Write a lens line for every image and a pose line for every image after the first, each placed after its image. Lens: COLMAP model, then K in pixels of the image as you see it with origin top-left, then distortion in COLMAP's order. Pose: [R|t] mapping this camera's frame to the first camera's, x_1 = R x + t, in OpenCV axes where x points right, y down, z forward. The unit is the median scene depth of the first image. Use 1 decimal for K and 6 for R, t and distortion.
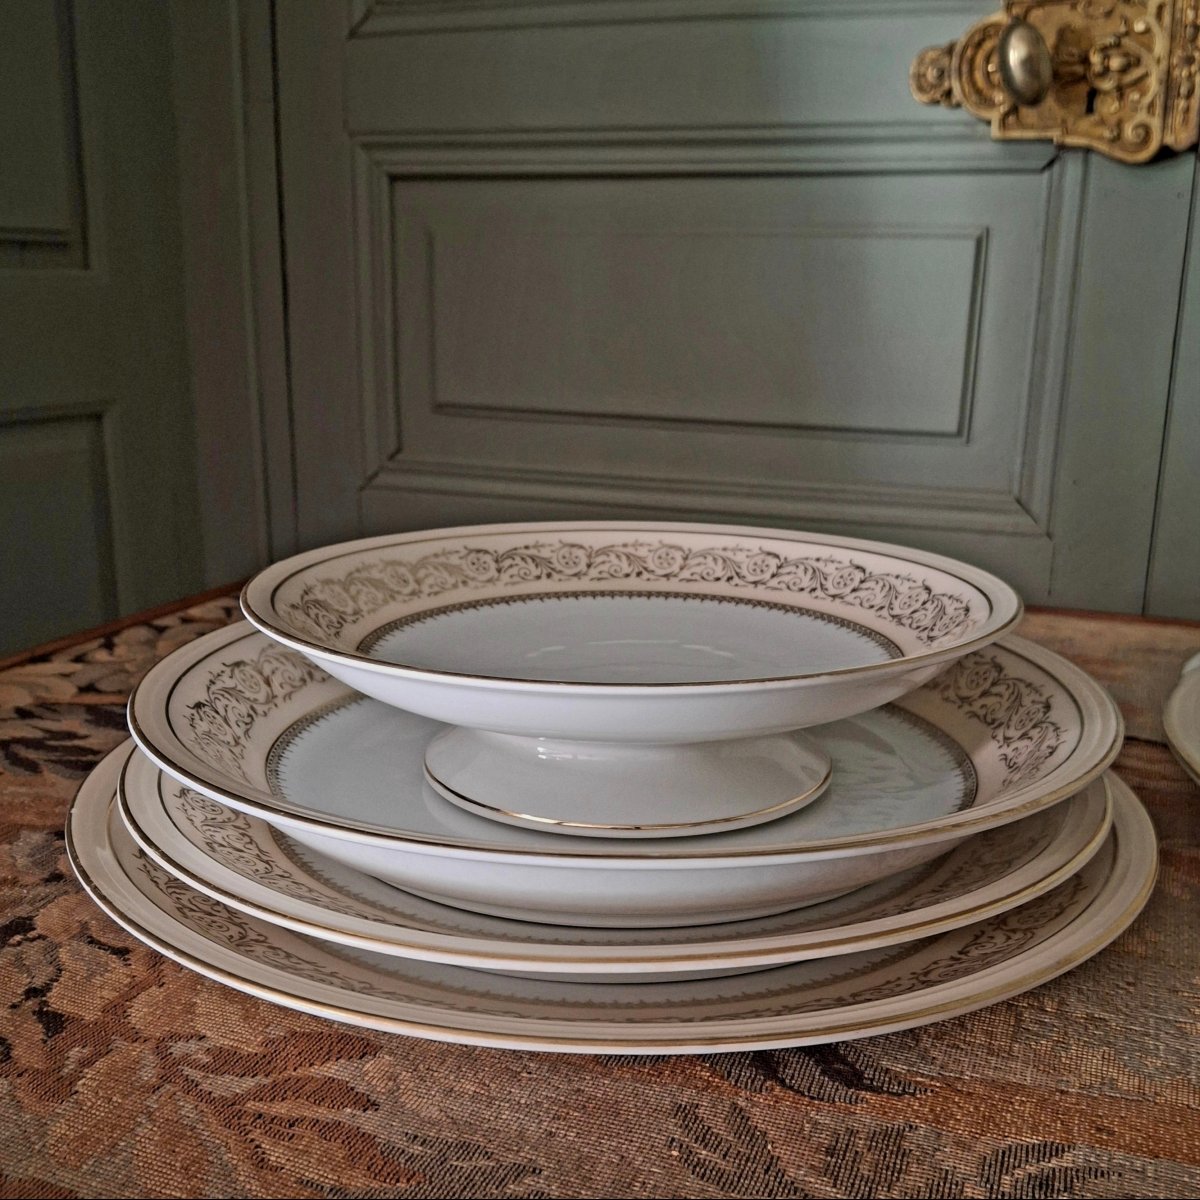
lens RADIAL K [[1421.5, 0, 603.8], [0, 1421.5, 607.0], [0, 0, 1]] dist [-0.015651, 0.000000]
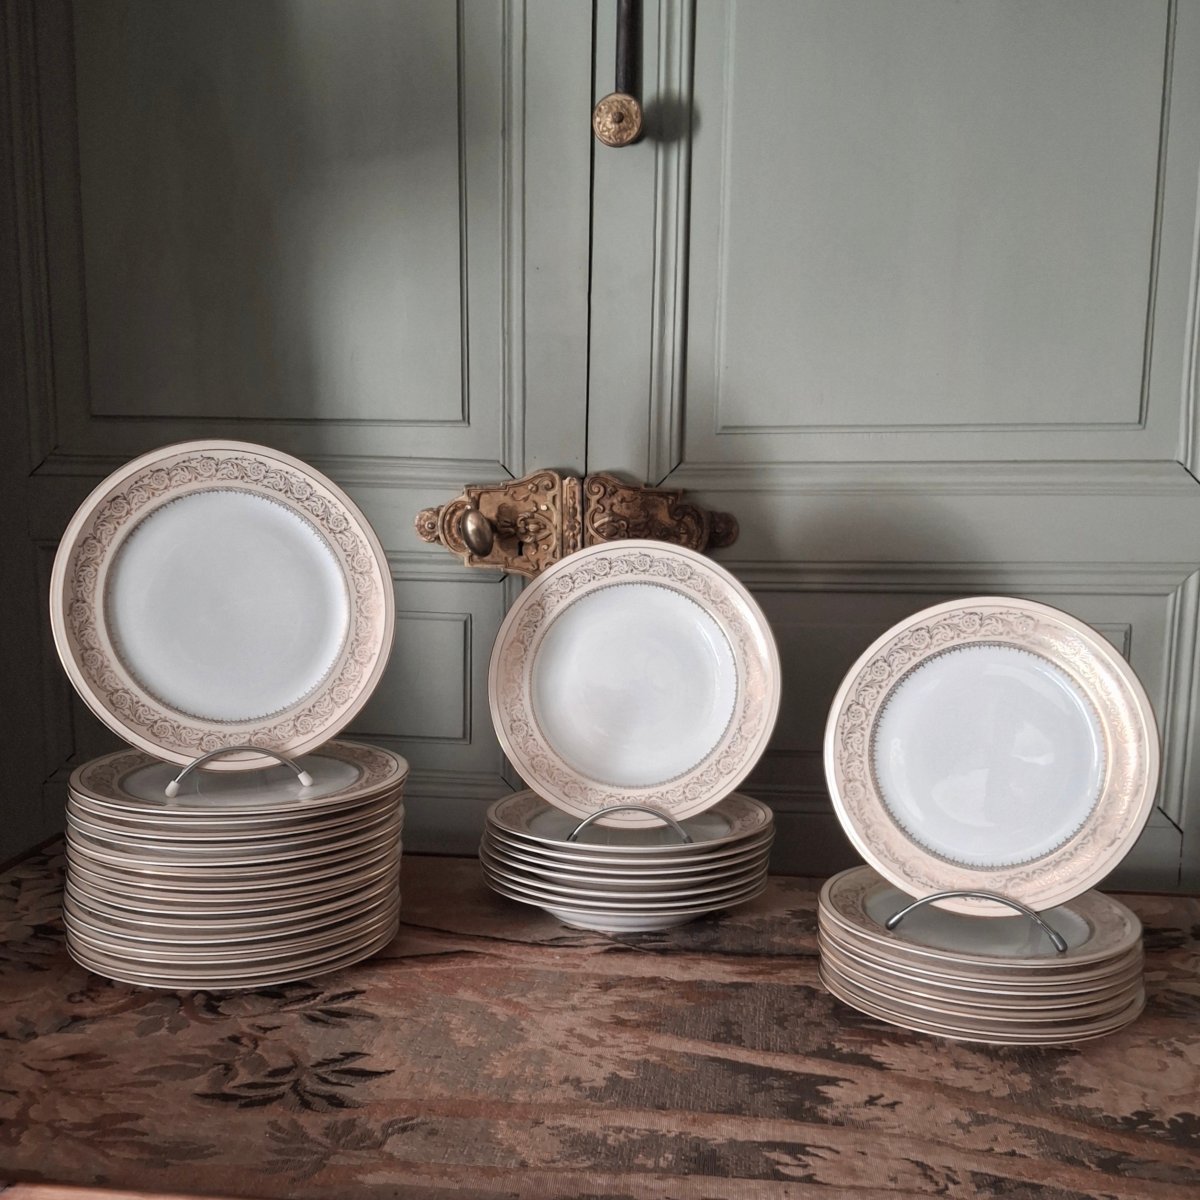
lens RADIAL K [[1472.6, 0, 580.2], [0, 1472.6, 655.5], [0, 0, 1]] dist [-0.021448, 0.000000]
pose [[0.972428, -0.042619, 0.229276, 0.010378], [0.061361, 0.995275, -0.075245, -0.098668], [-0.224986, 0.087239, 0.970449, -0.697517]]
